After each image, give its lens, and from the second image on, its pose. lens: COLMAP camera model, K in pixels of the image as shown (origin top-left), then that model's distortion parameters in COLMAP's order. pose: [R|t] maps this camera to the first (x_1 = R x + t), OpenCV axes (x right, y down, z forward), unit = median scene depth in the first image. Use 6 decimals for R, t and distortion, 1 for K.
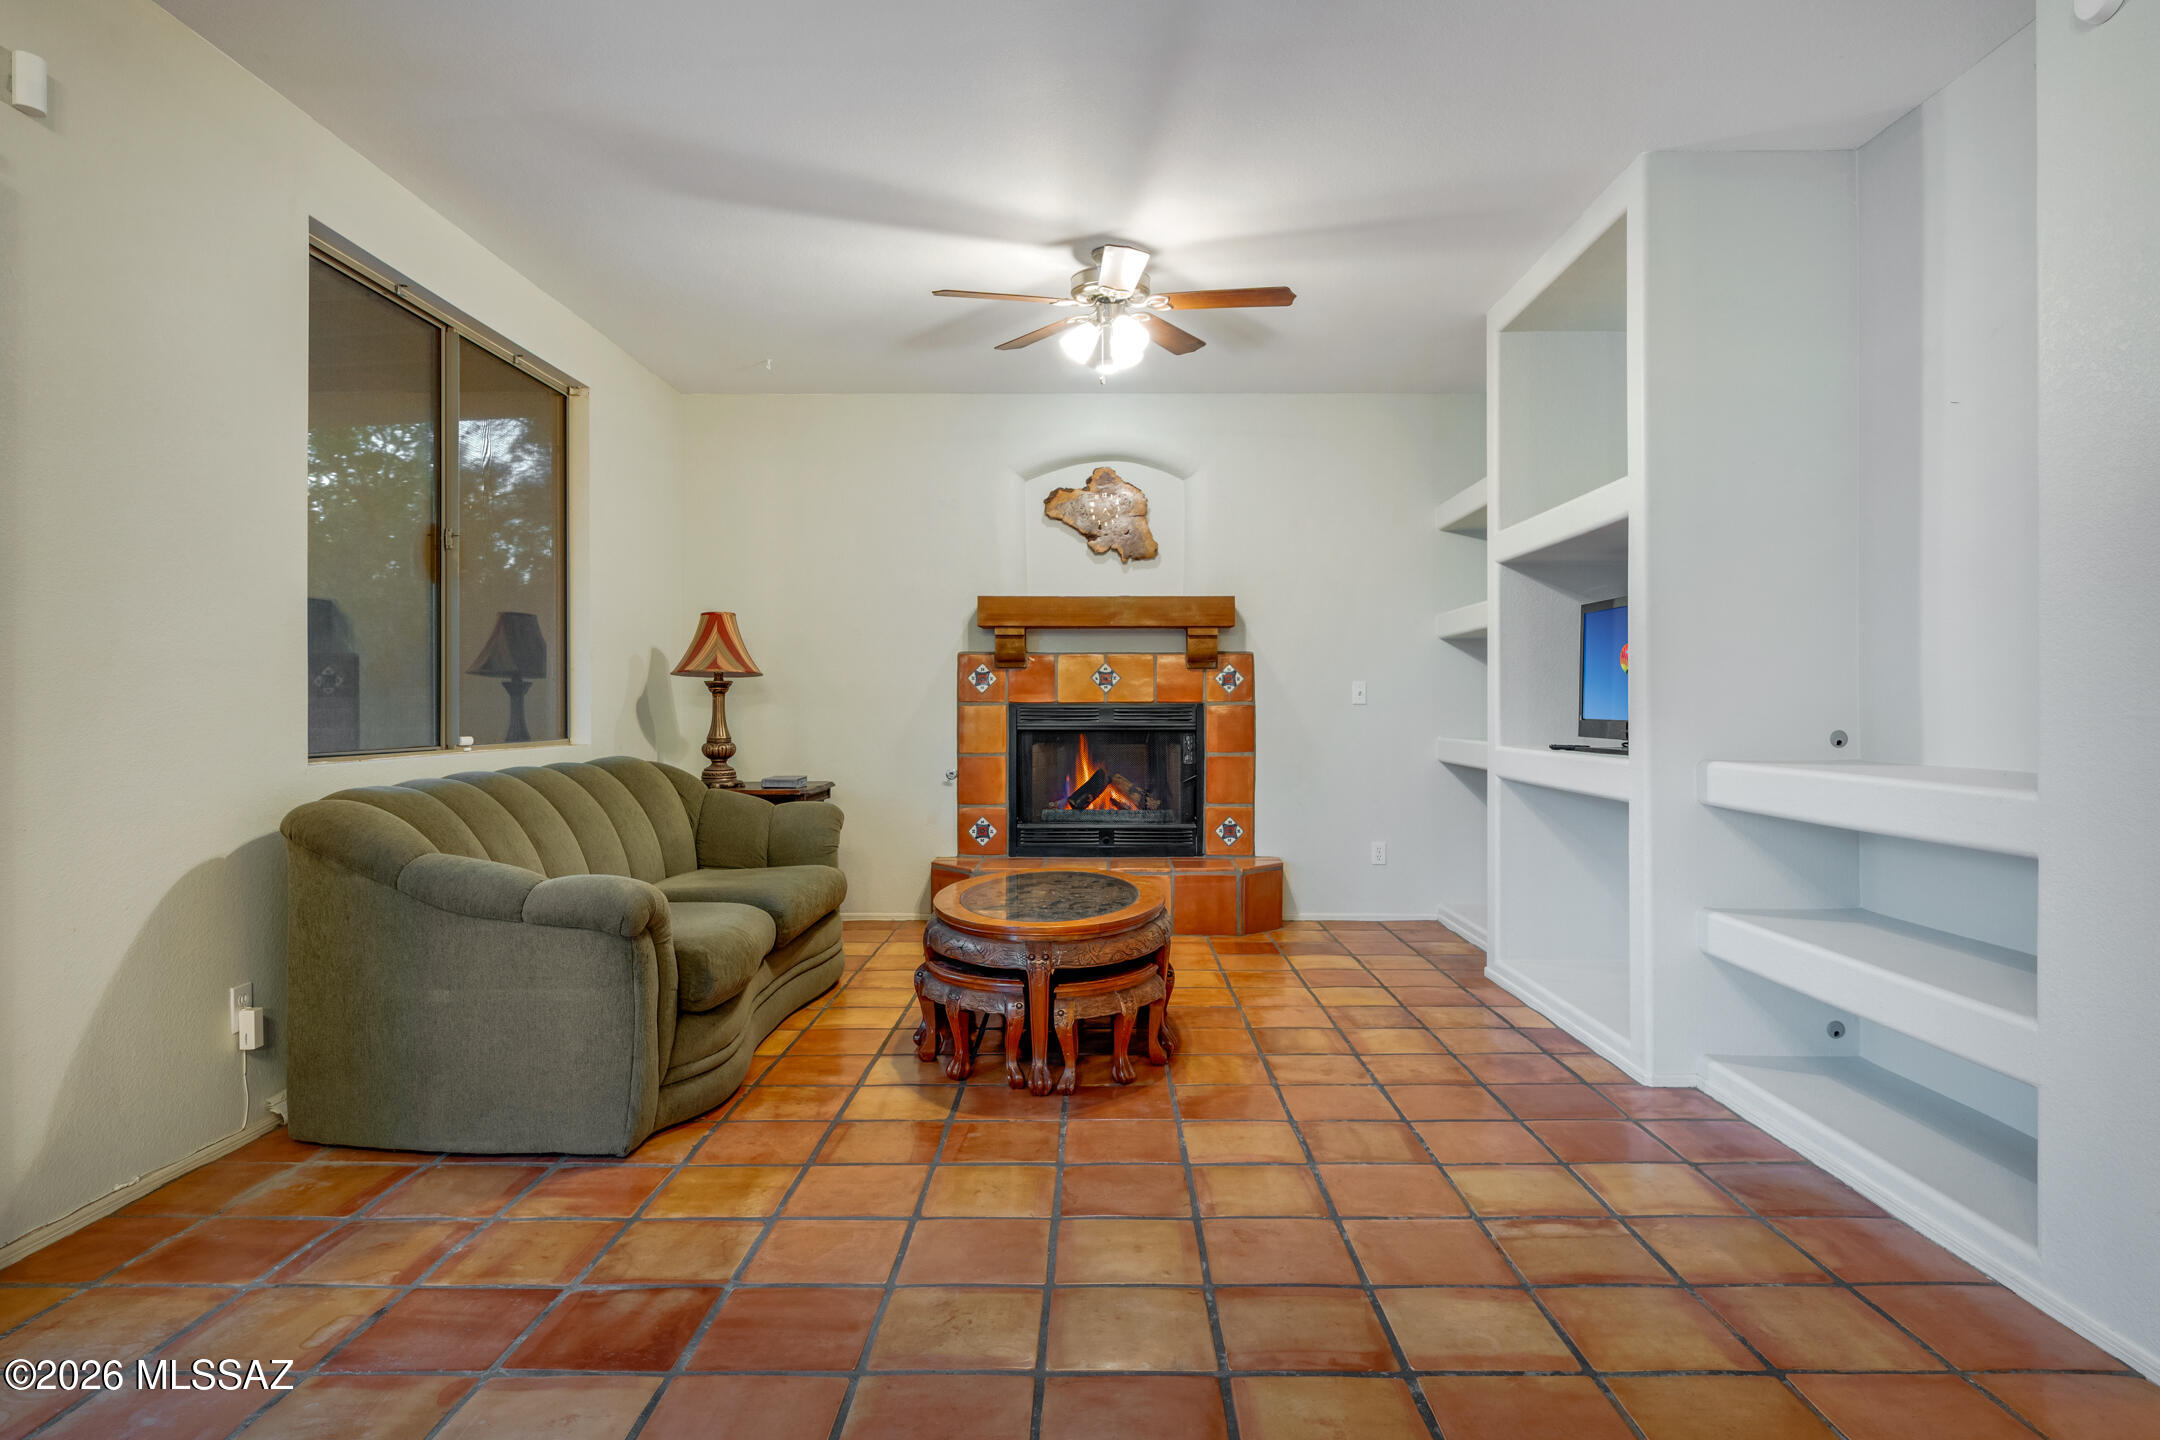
lens RADIAL K [[1233.4, 0, 1074.3], [0, 1233.4, 707.7], [0, 0, 1]] dist [0.000150, 0.002048]
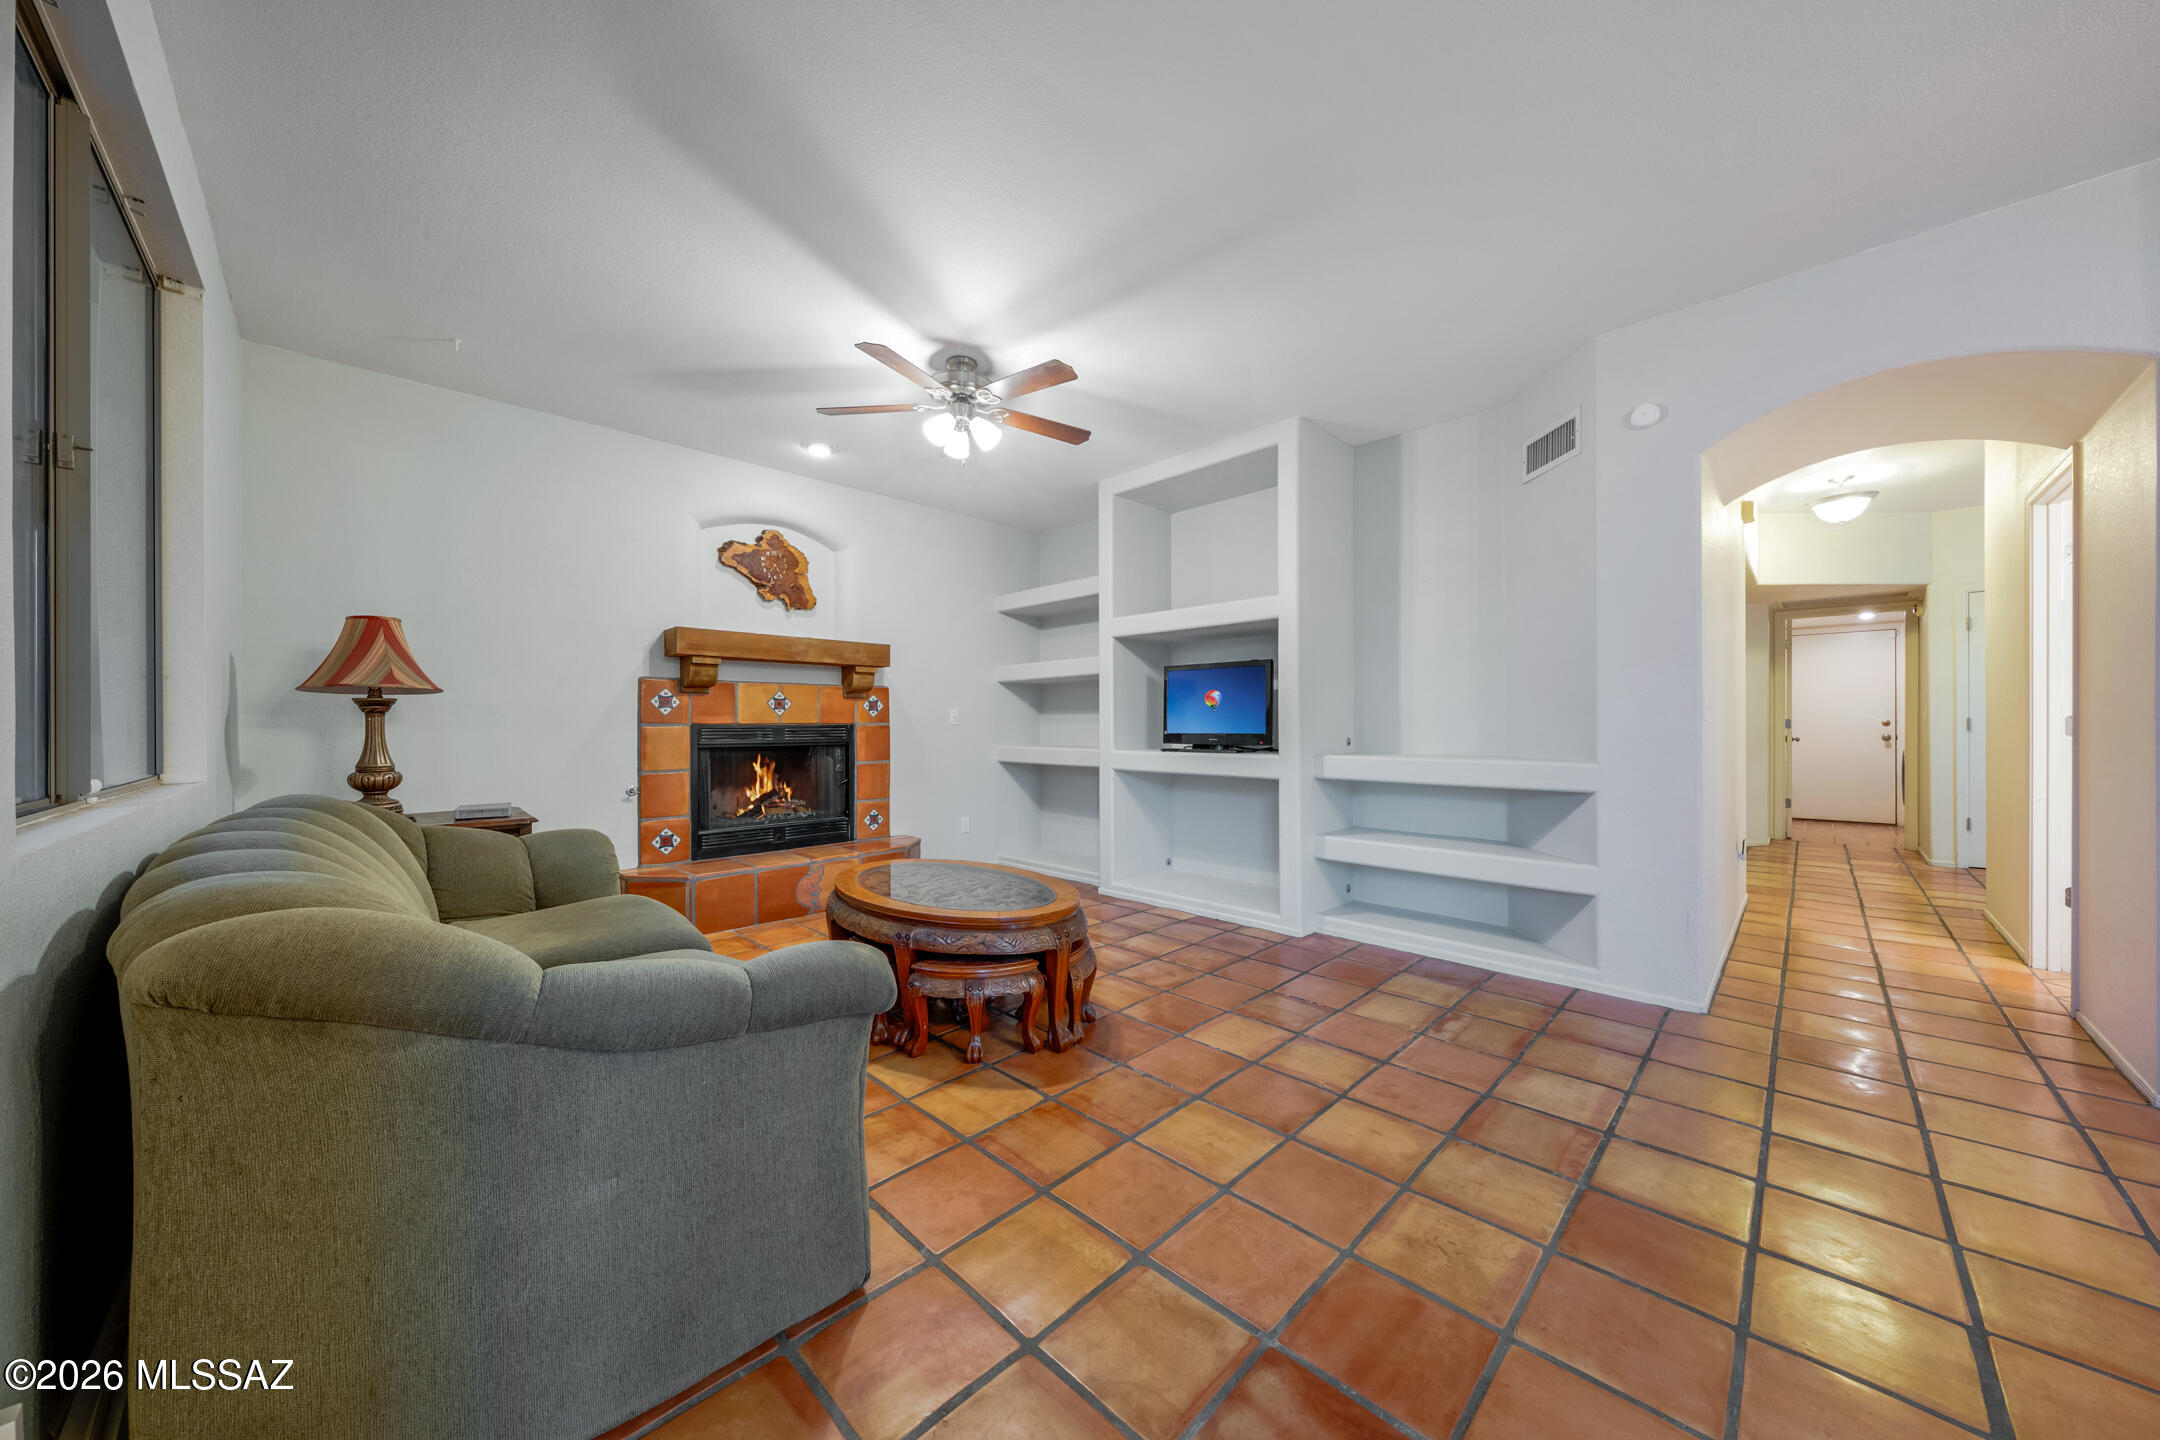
lens RADIAL K [[742.6, 0, 1137.6], [0, 742.6, 722.1], [0, 0, 1]] dist [0.000520, 0.000080]
pose [[0.680096, 0.001003, 0.733123, -0.306302], [0.003374, 0.999984, -0.004499, -0.001257], [-0.733116, 0.005533, 0.680081, 0.273762]]
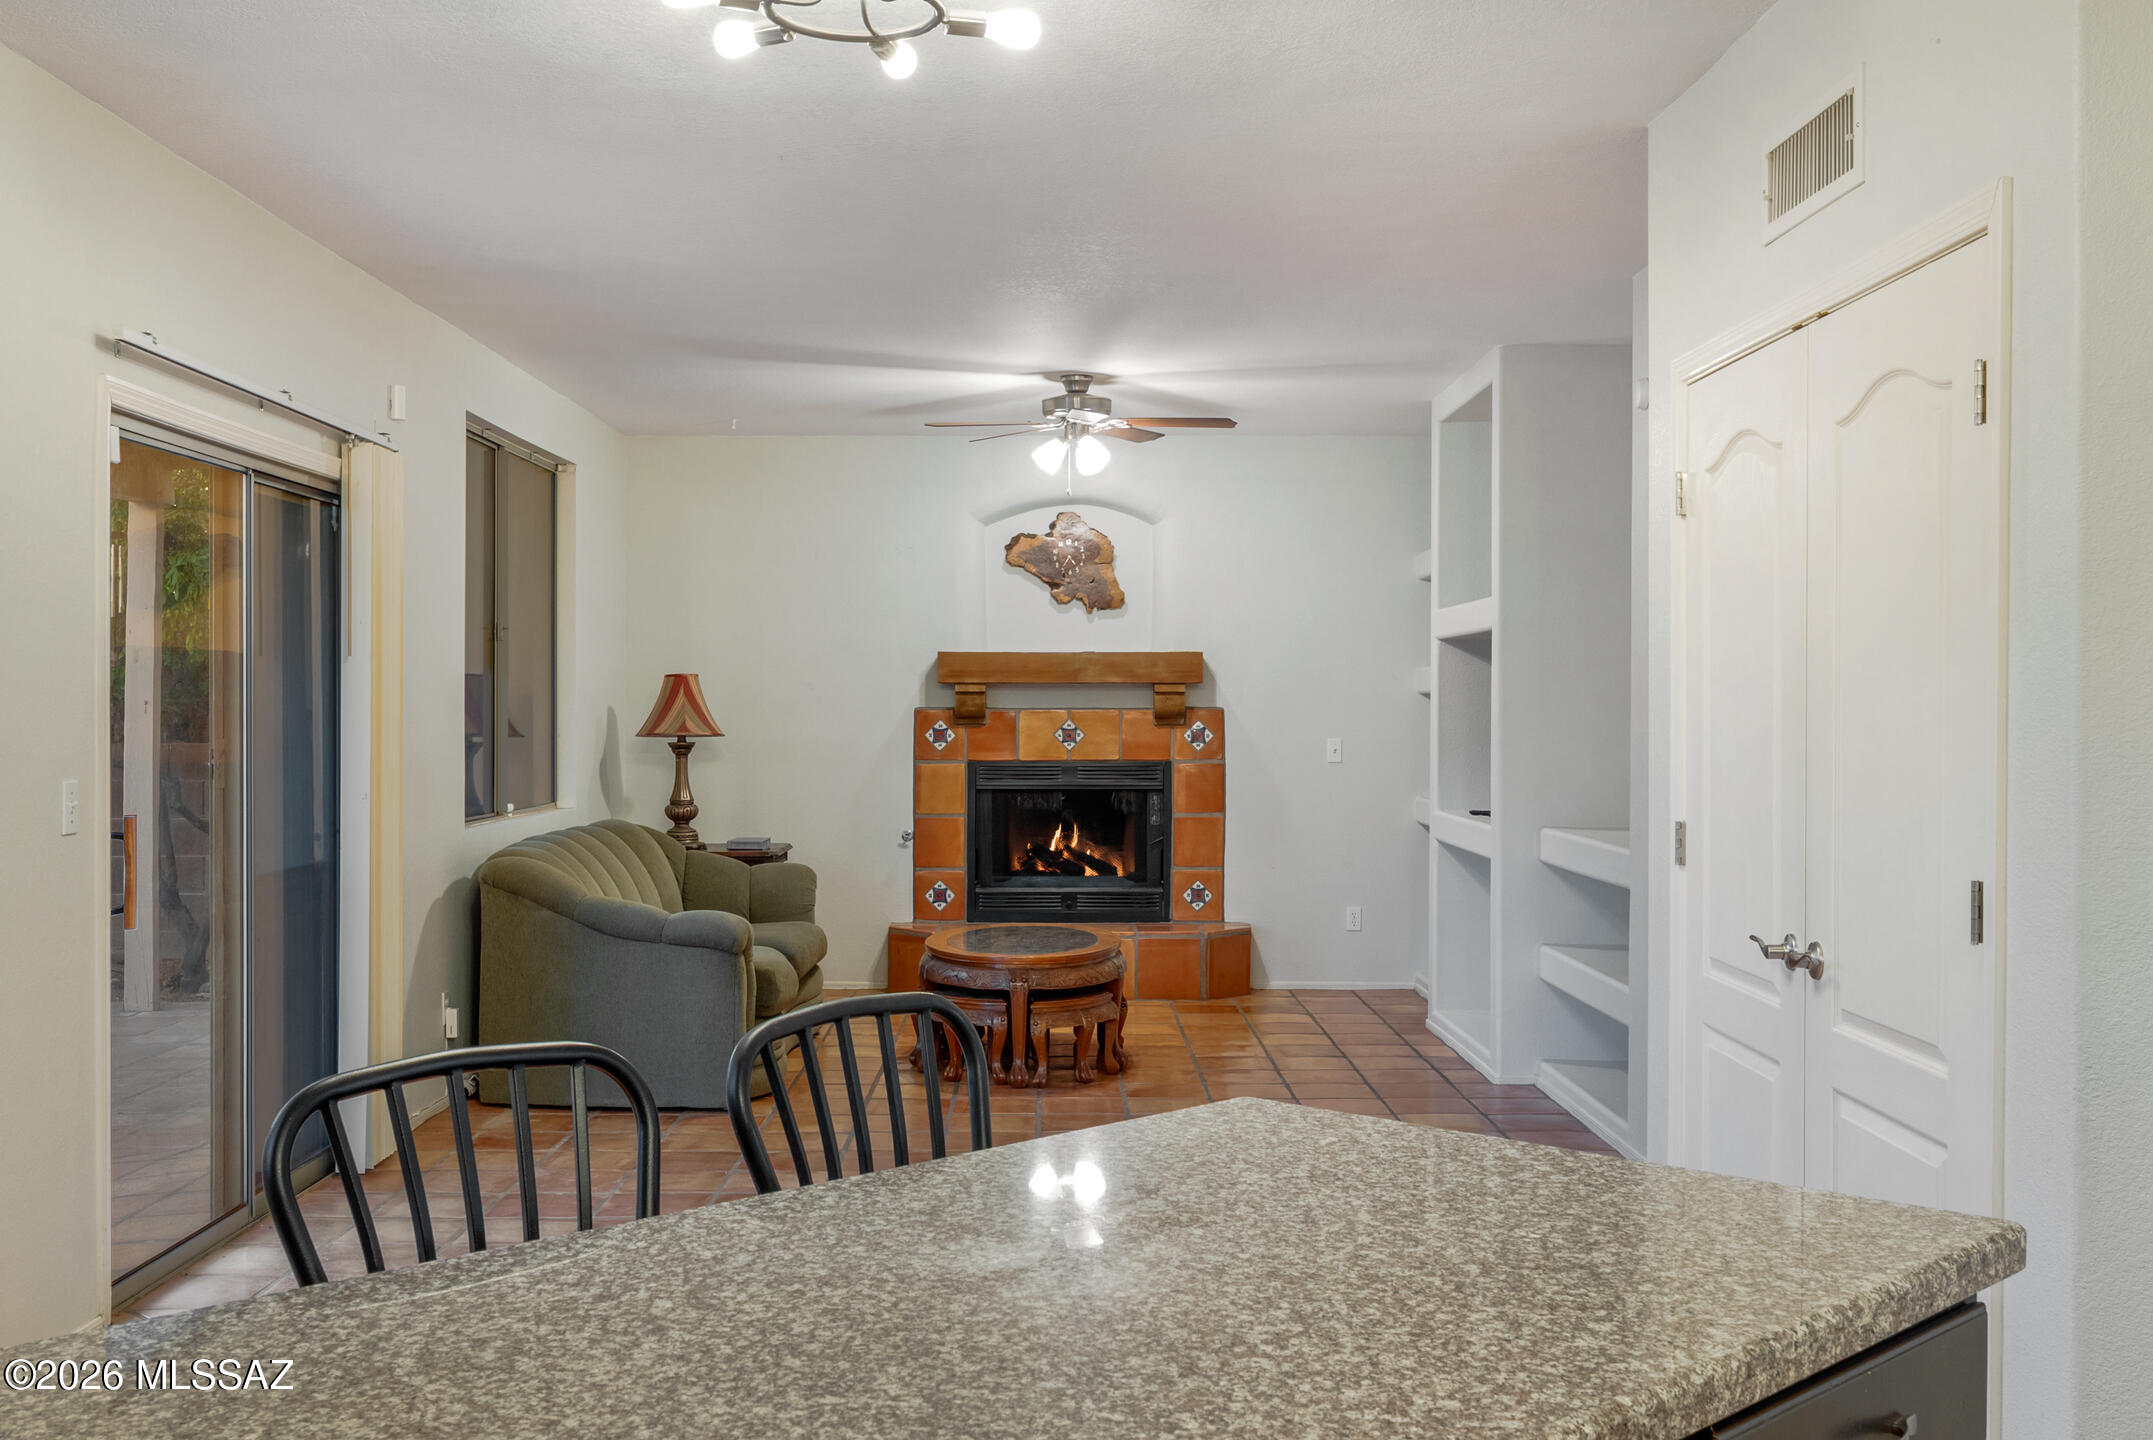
lens RADIAL K [[2157.9, 0, 1085.7], [0, 2157.9, 720.5], [0, 0, 1]] dist [0.009262, 0.000000]
pose [[0.999338, 0.003004, 0.036265, -0.025095], [-0.003130, 0.999989, 0.003399, -0.046297], [-0.036254, -0.003511, 0.999336, -0.756382]]
